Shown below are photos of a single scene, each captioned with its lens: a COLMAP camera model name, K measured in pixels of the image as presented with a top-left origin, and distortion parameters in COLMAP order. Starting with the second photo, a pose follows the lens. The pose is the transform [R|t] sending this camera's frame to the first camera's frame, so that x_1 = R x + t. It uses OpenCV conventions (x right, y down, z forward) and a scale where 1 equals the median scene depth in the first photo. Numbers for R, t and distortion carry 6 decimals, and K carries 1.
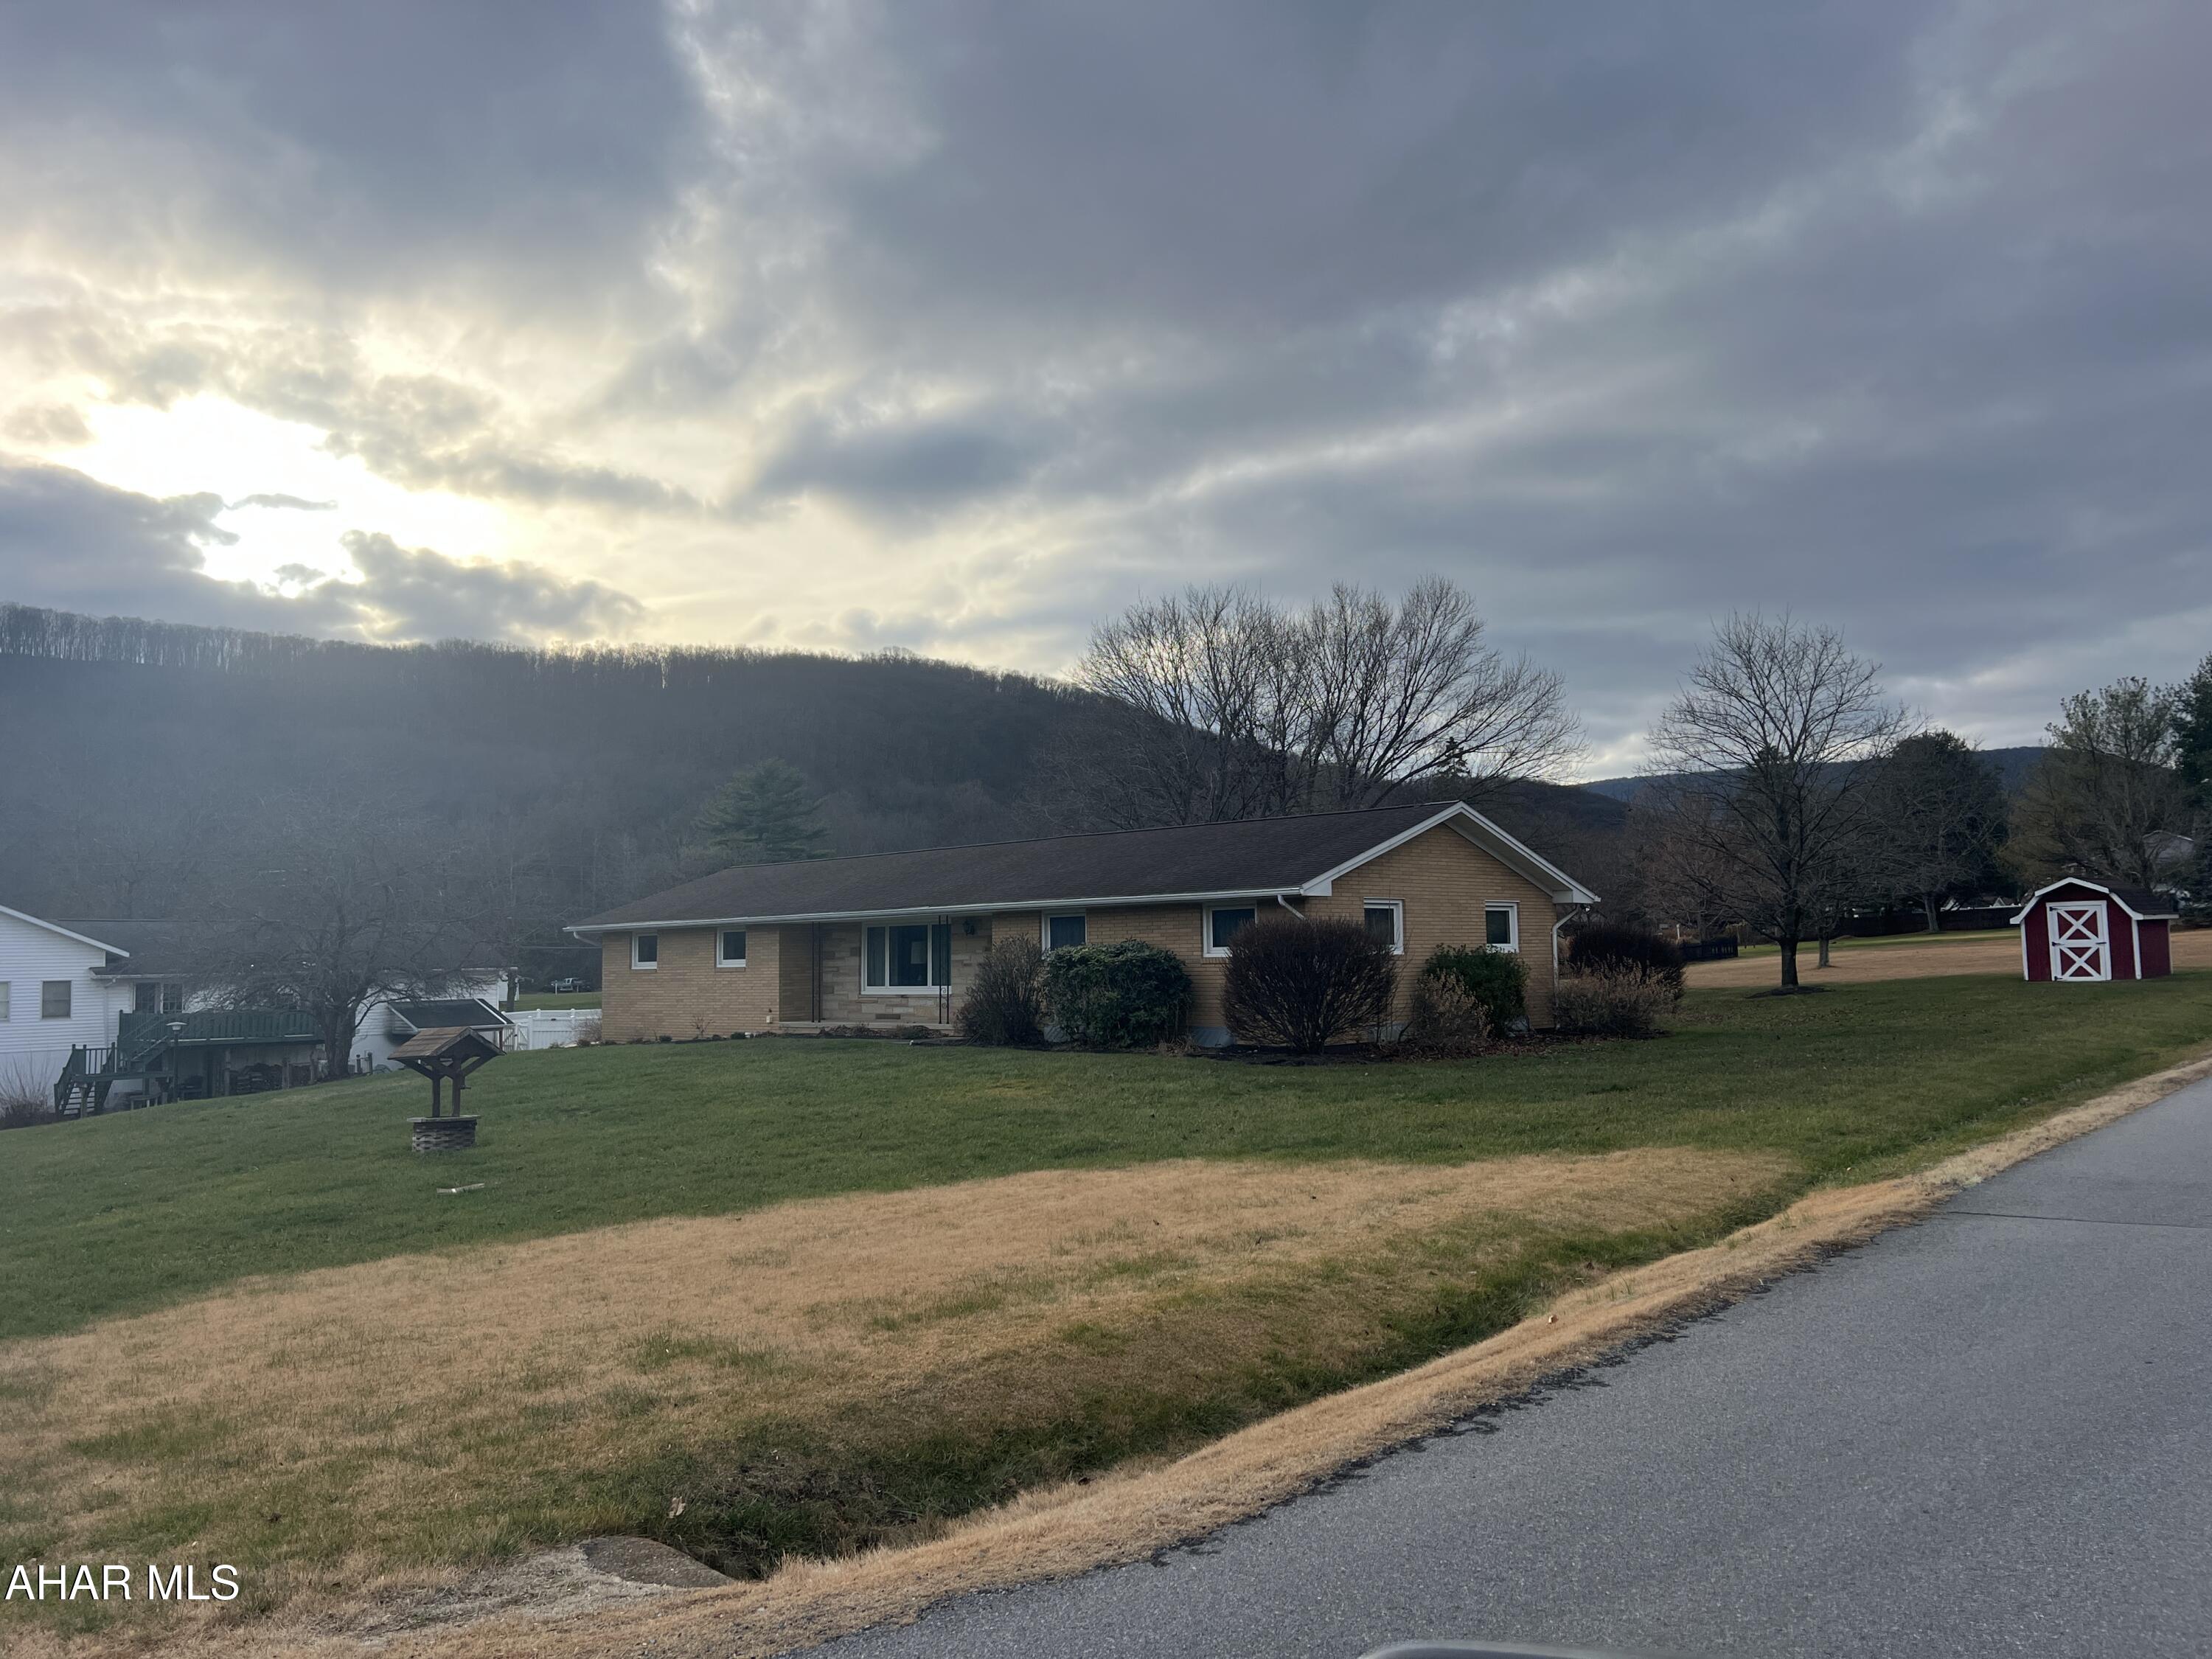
lens RADIAL K [[1686.4, 0, 1105.9], [0, 1686.4, 819.8], [0, 0, 1]] dist [0.040324, -0.051392]
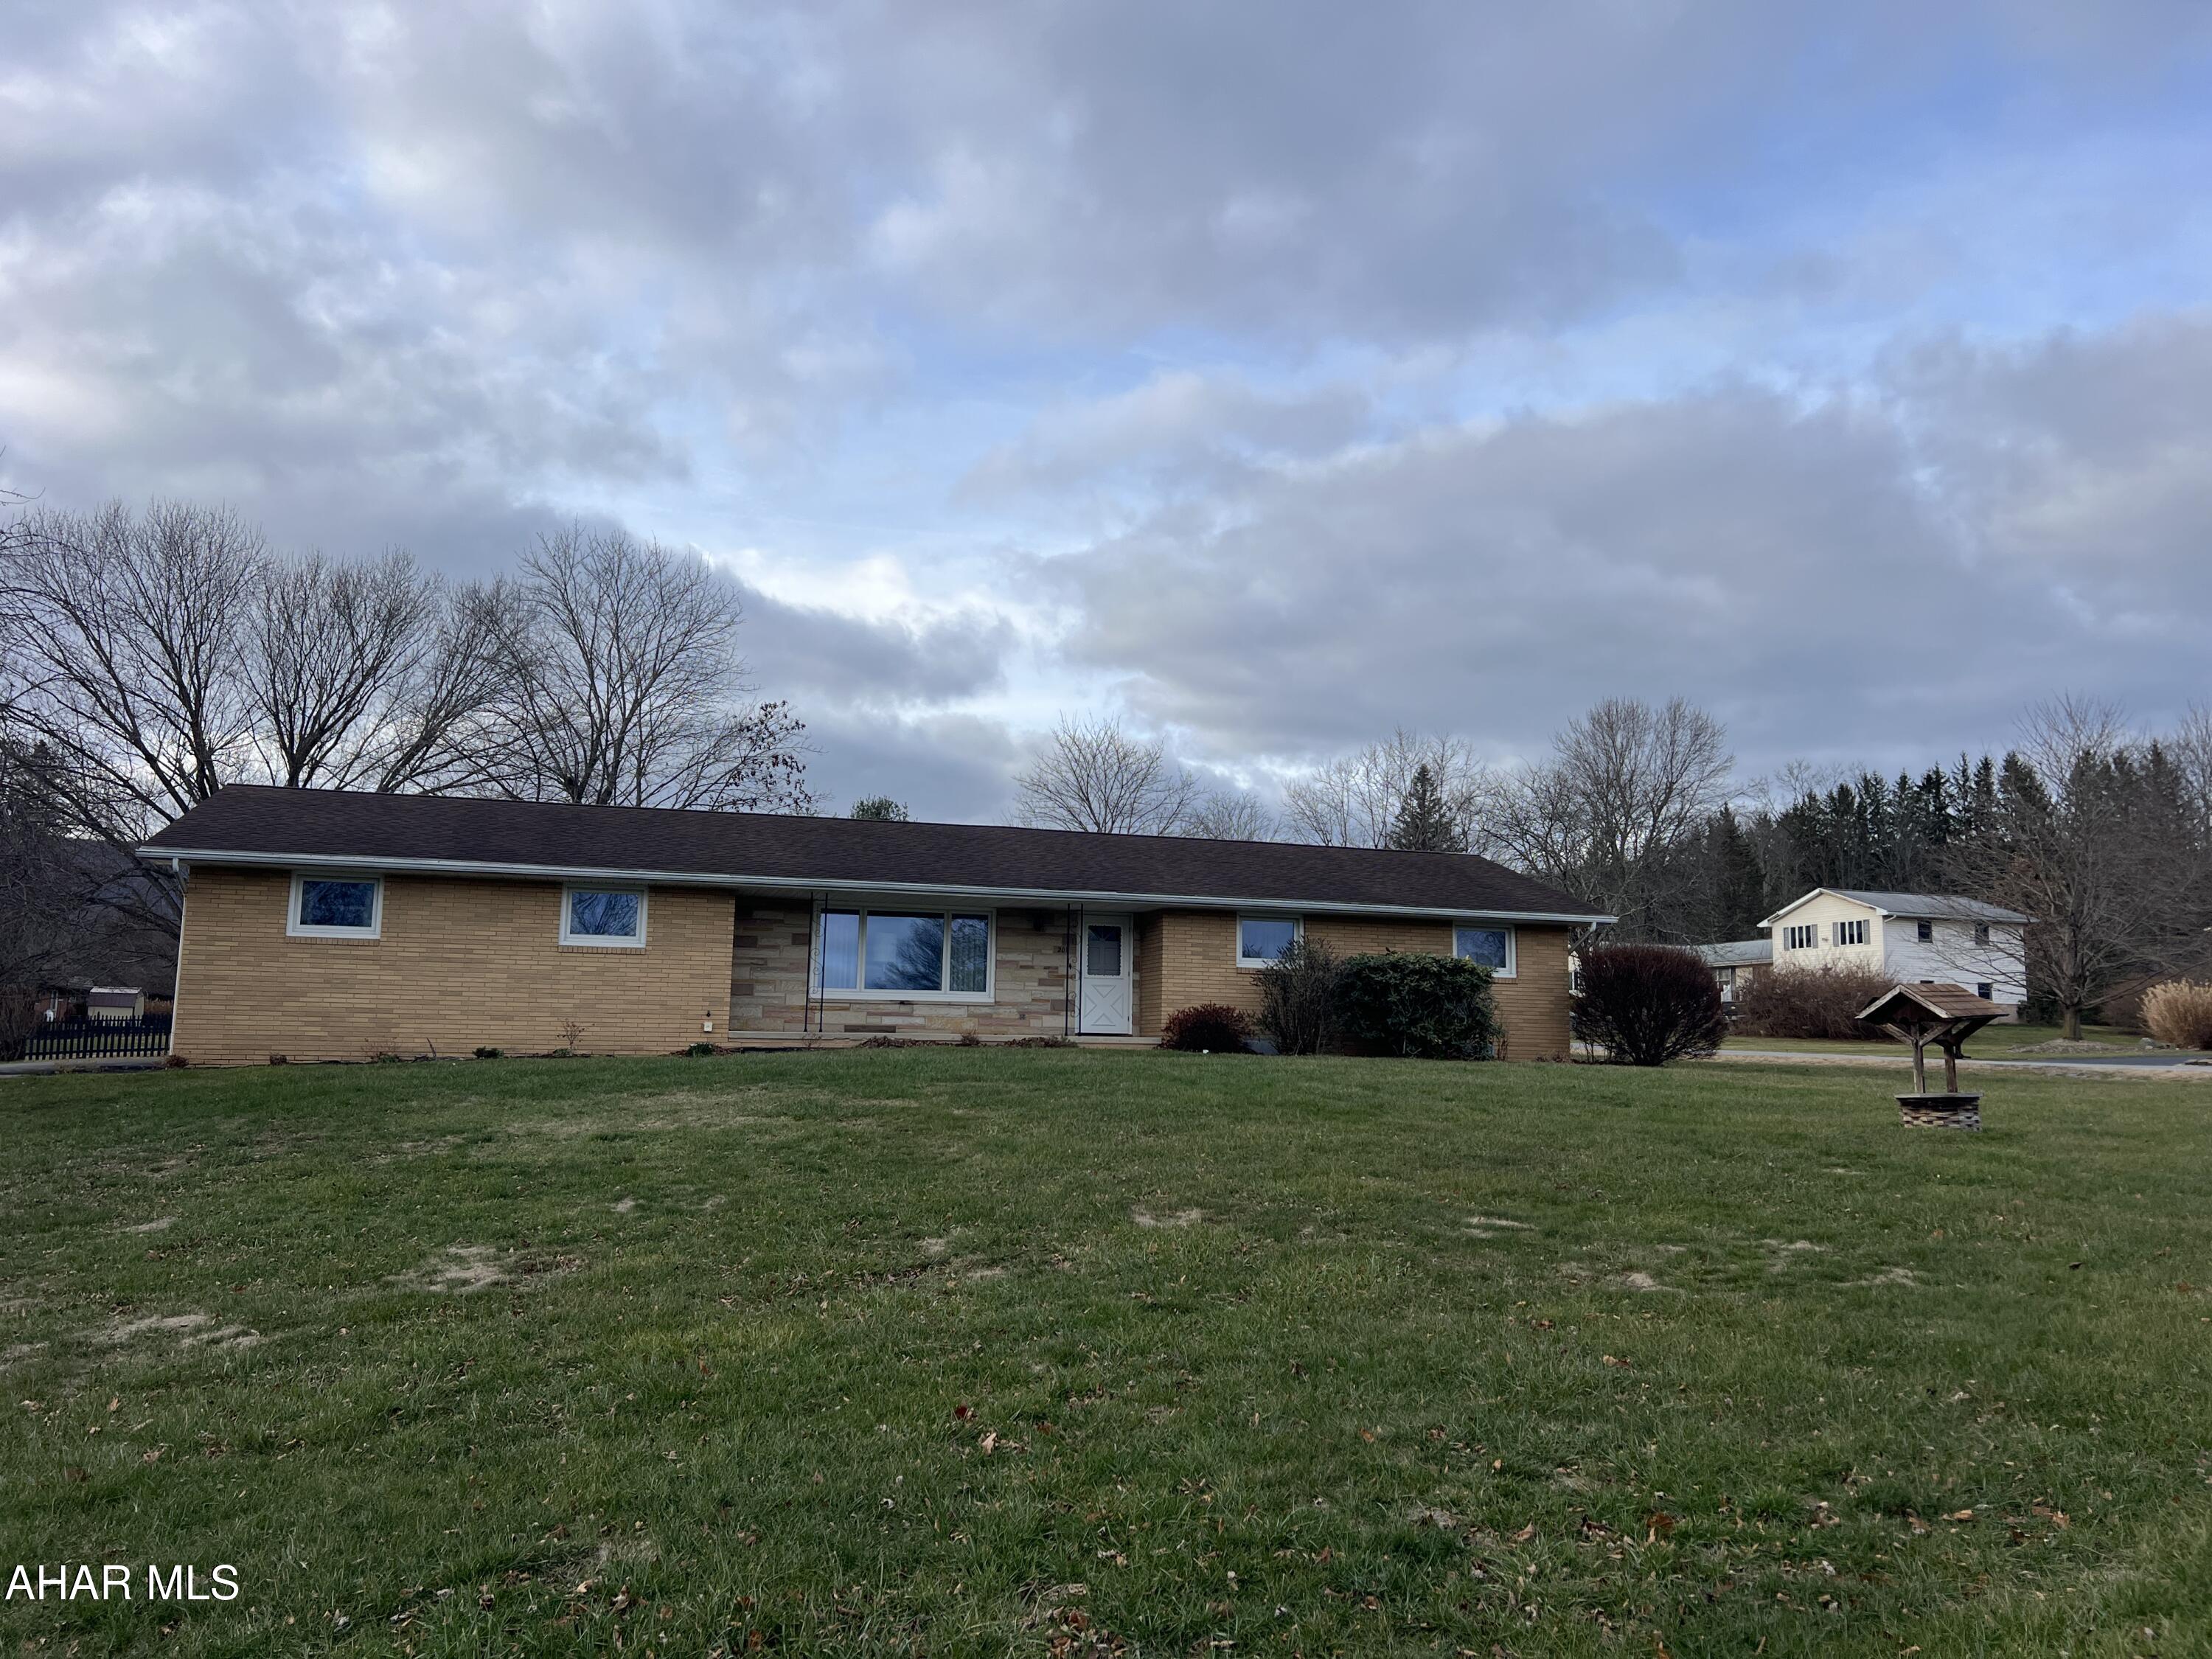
lens RADIAL K [[1686.4, 0, 1108.1], [0, 1686.4, 816.4], [0, 0, 1]] dist [0.040324, -0.051392]
pose [[0.497149, 0.151681, 0.854304, -0.677938], [-0.096898, 0.988148, -0.119057, 0.094513], [-0.862238, -0.023591, 0.505954, 0.488105]]
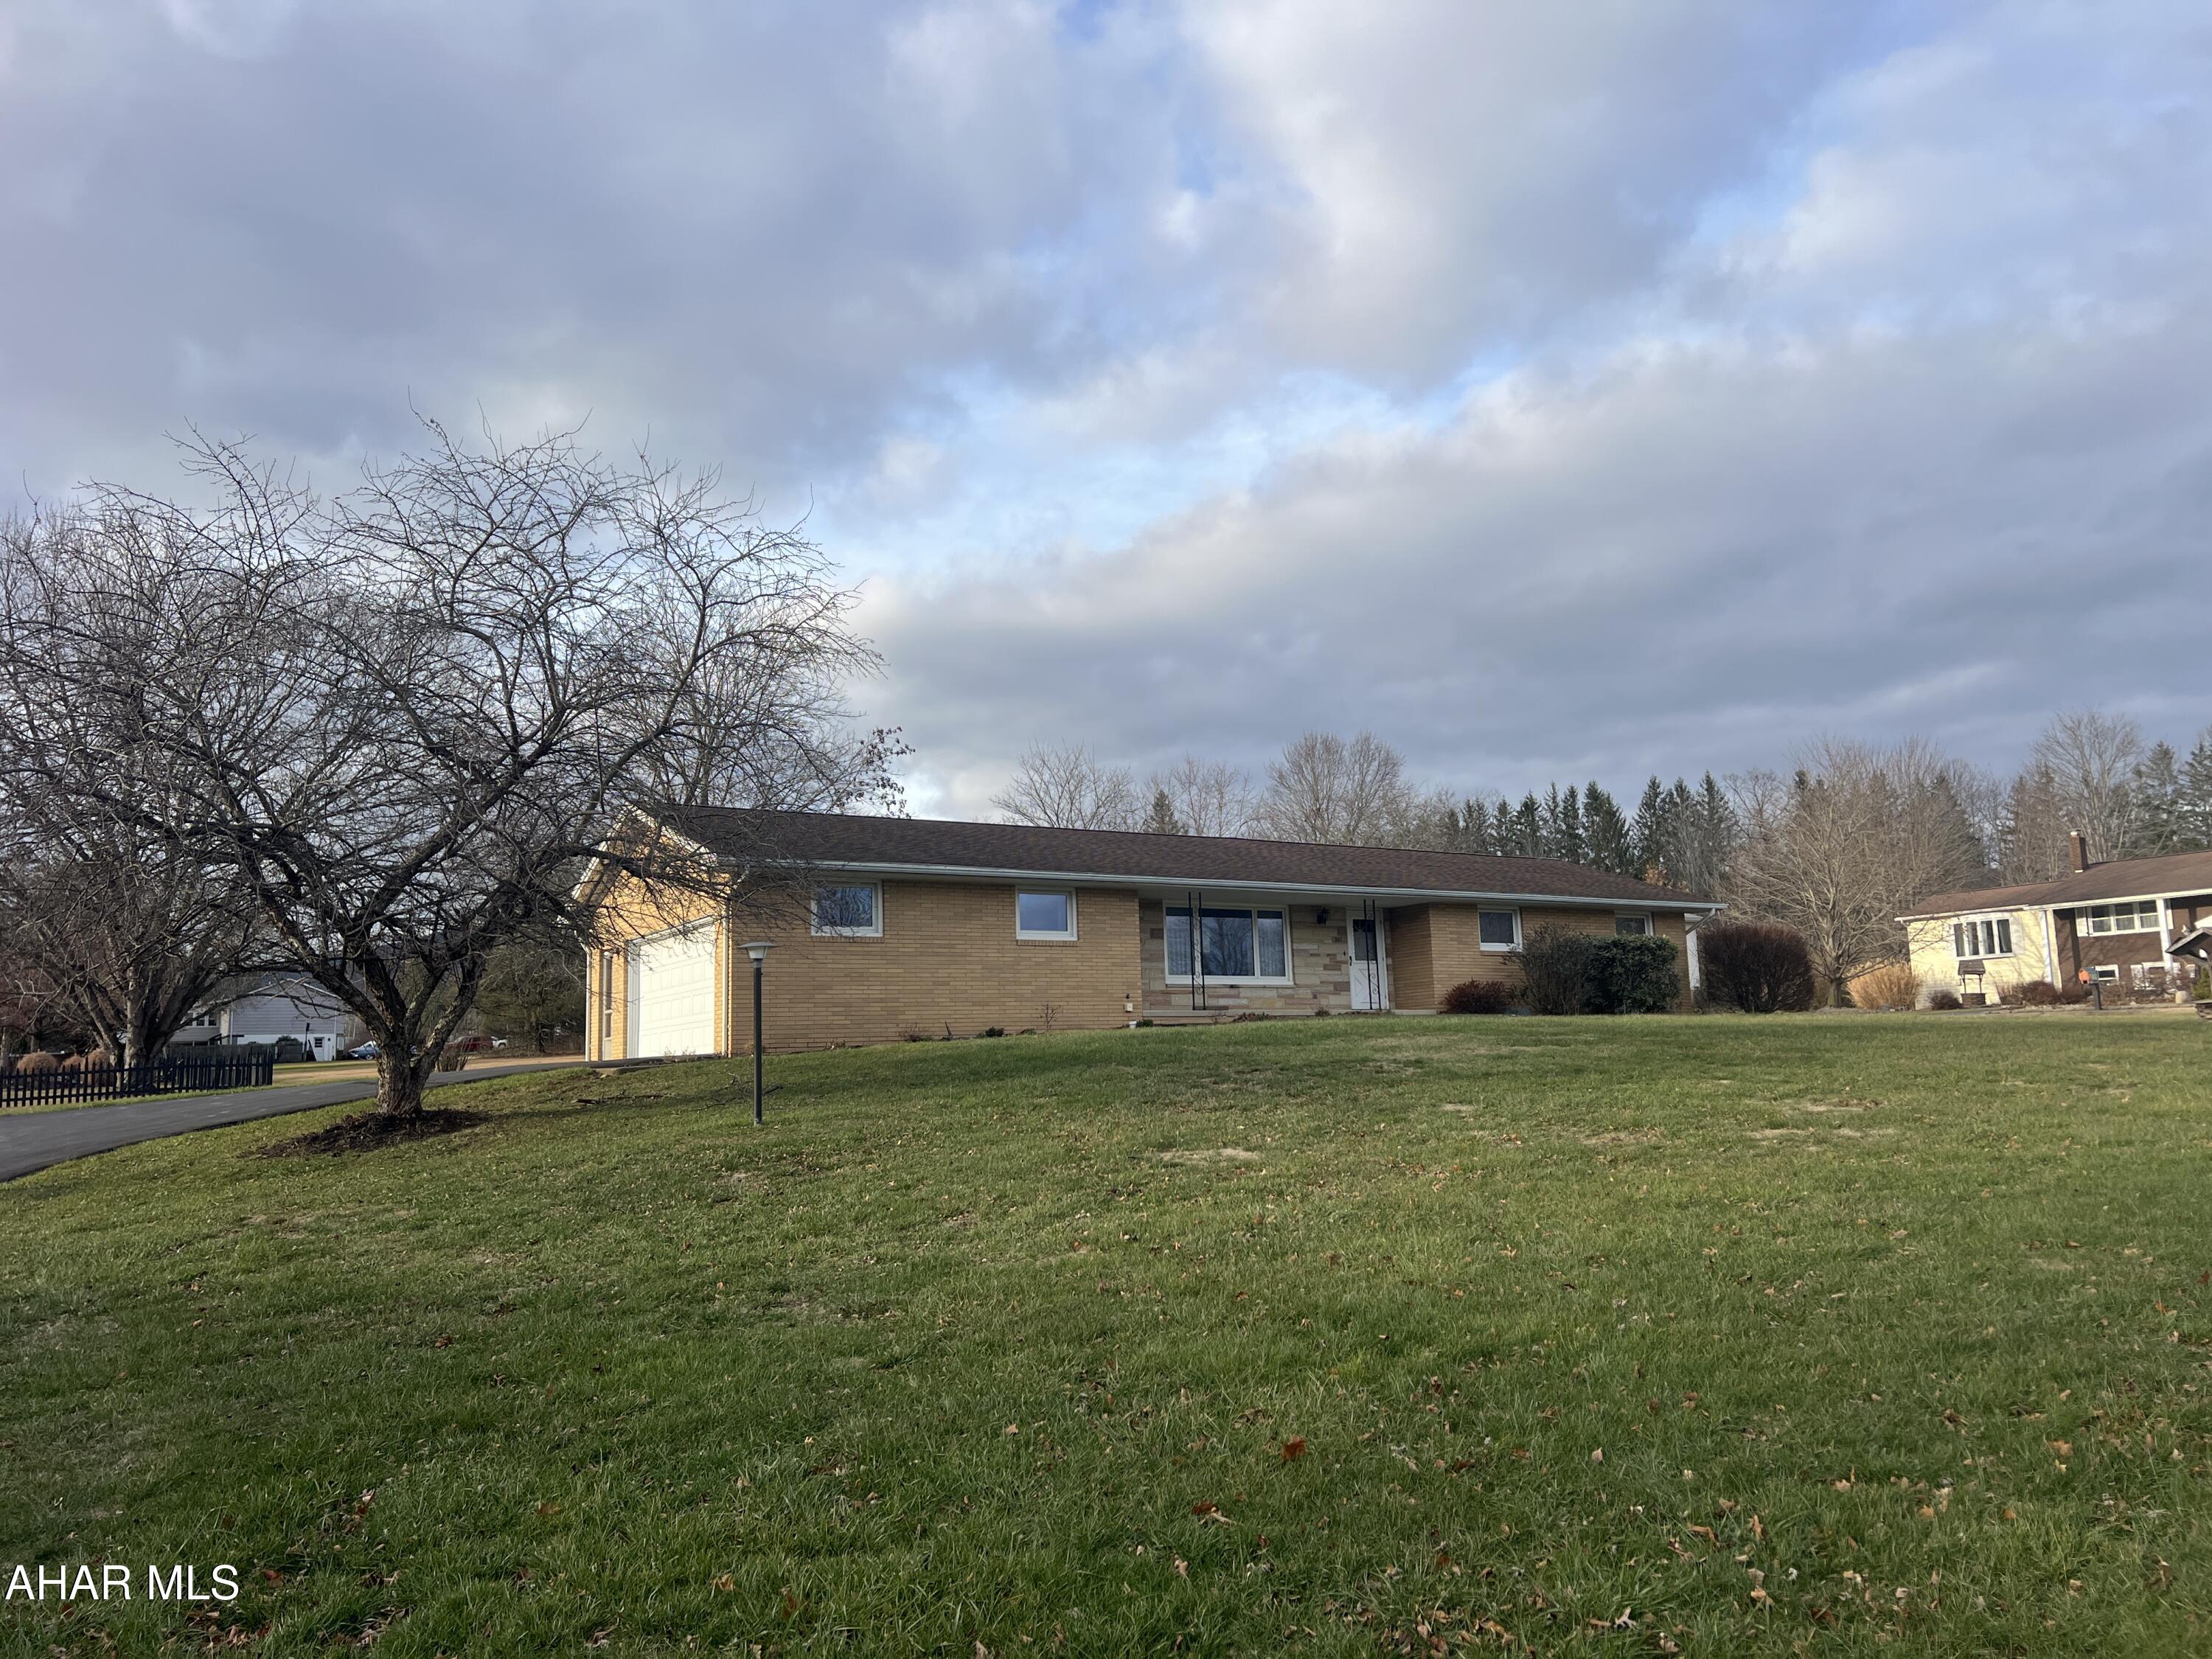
lens RADIAL K [[1686.4, 0, 1115.9], [0, 1686.4, 842.3], [0, 0, 1]] dist [0.040324, -0.051392]
pose [[0.246007, 0.150578, 0.957500, -0.923900], [-0.054906, 0.988438, -0.141336, 0.145636], [-0.967712, -0.017803, 0.251431, 0.763076]]
